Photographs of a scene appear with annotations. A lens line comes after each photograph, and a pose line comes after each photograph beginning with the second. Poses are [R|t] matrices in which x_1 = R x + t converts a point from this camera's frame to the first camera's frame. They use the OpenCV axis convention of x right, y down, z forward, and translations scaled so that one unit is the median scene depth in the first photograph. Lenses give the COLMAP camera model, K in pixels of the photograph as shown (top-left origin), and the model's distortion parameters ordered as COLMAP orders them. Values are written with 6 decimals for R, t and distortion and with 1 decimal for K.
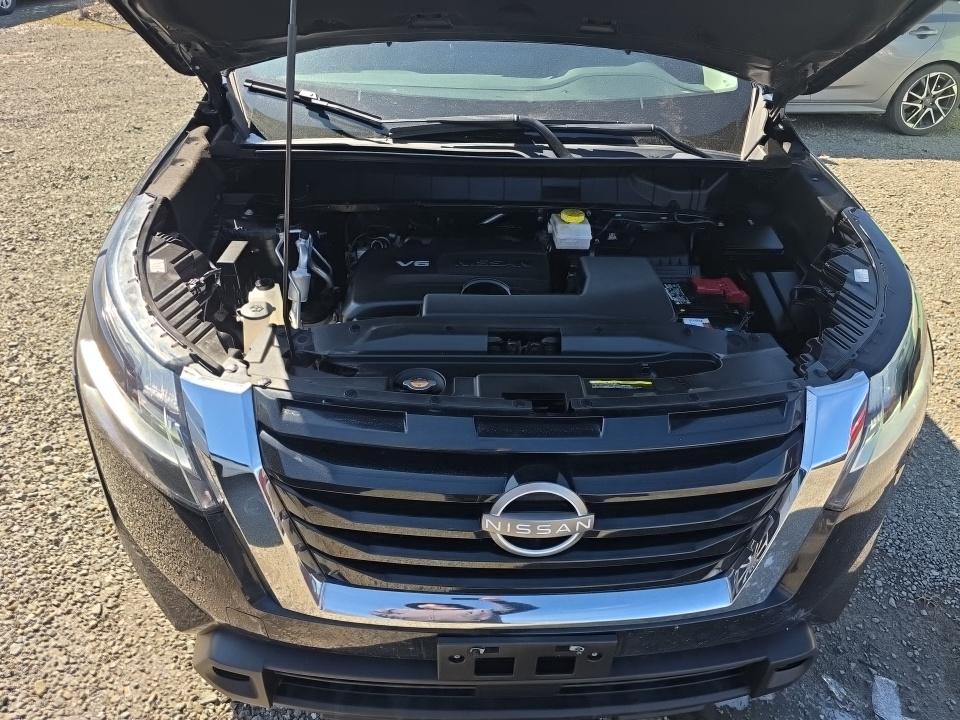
lens RADIAL K [[661.5, 0, 486.6], [0, 661.5, 361.2], [0, 0, 1]] dist [0.036155, -0.032238]
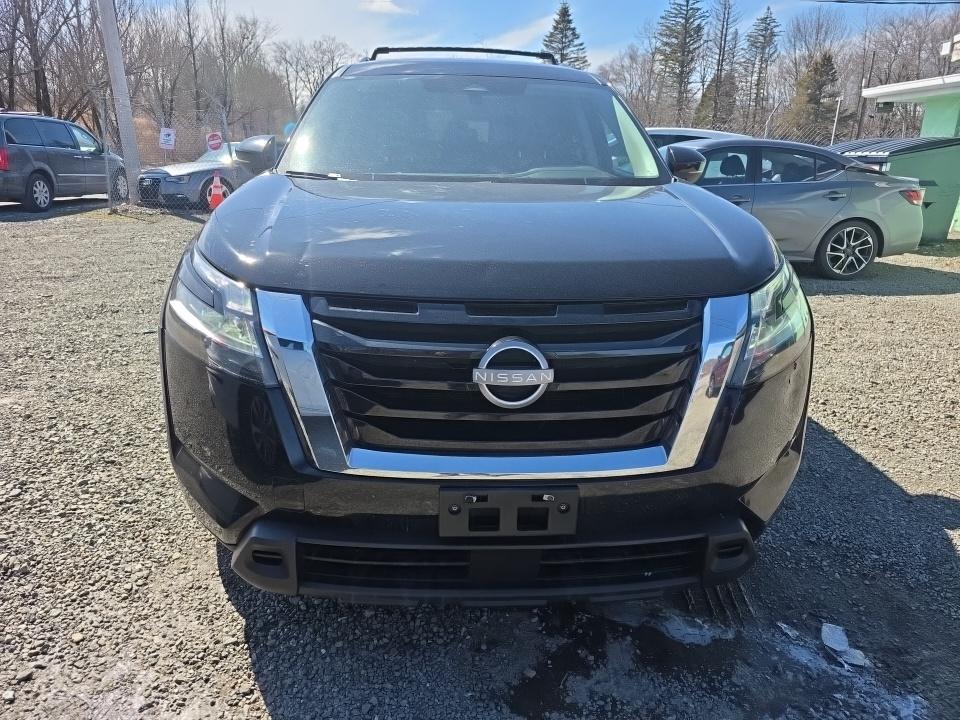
lens RADIAL K [[661.5, 0, 473.8], [0, 661.5, 361.9], [0, 0, 1]] dist [0.036155, -0.032238]
pose [[0.999834, -0.015533, 0.009532, -0.009211], [0.017547, 0.961802, -0.273183, 0.323236], [-0.004925, 0.273305, 0.961915, -0.179840]]
